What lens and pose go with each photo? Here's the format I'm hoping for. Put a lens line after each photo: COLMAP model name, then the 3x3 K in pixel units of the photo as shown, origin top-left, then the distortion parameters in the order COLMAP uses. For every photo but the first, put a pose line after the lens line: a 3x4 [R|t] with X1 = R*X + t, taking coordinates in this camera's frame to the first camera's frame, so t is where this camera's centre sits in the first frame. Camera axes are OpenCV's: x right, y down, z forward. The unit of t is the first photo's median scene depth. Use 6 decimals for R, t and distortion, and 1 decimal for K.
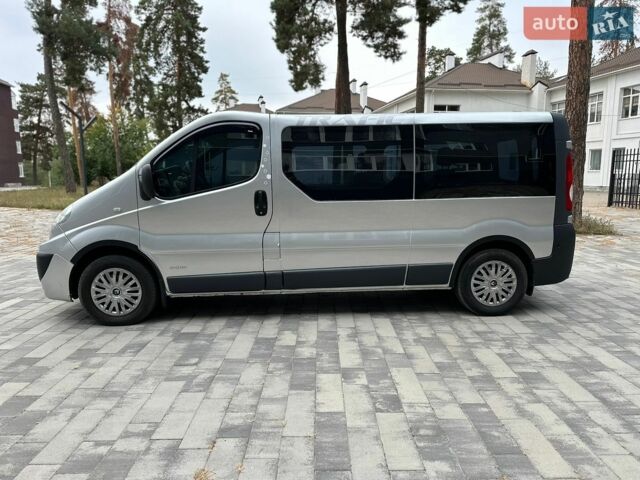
lens RADIAL K [[460.8, 0, 320.0], [0, 460.8, 240.0], [0, 0, 1]] dist [0.010308, 0.001519]
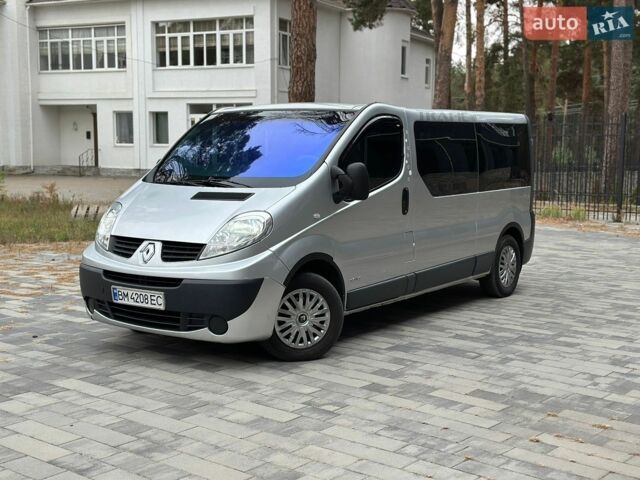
lens RADIAL K [[932.8, 0, 320.0], [0, 932.8, 240.0], [0, 0, 1]] dist [0.107325, 0.043937]
pose [[0.618038, -0.071020, 0.782934, -1.710991], [0.100596, 0.994868, 0.010835, -0.038993], [-0.779686, 0.072064, 0.622011, -0.041175]]
